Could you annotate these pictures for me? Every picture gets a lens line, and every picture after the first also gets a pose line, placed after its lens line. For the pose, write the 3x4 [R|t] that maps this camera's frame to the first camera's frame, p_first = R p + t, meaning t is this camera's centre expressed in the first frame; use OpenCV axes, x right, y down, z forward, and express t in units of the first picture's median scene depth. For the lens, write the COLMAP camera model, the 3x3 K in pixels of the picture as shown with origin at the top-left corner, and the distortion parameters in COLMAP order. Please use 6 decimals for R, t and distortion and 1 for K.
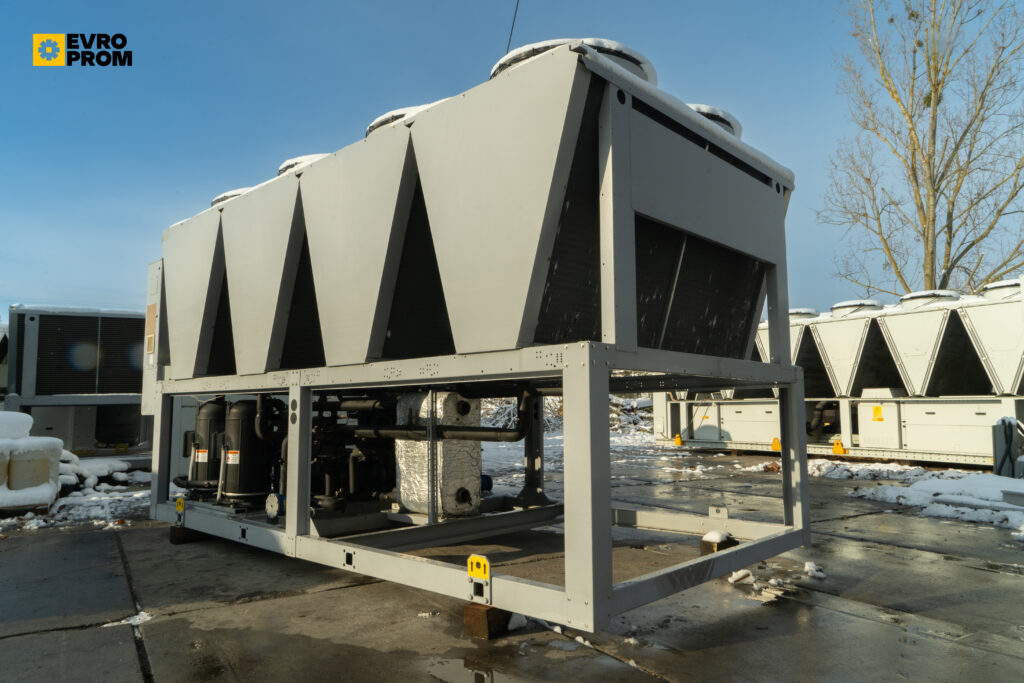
lens RADIAL K [[689.4, 0, 513.2], [0, 689.4, 340.3], [0, 0, 1]] dist [-0.011946, -0.001336]
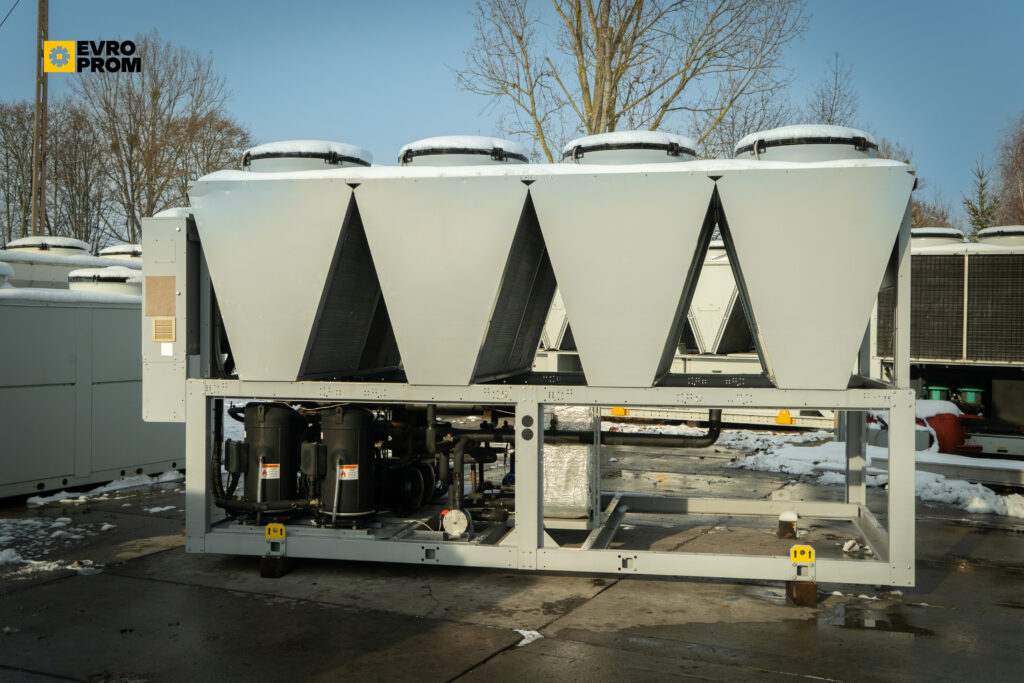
lens RADIAL K [[1051.4, 0, 510.9], [0, 1051.4, 341.3], [0, 0, 1]] dist [-0.009952, 0.000000]
pose [[0.860522, 0.004970, 0.509389, -0.585390], [-0.061616, 0.993626, 0.094394, -0.085138], [-0.505674, -0.112615, 0.855343, -0.142847]]
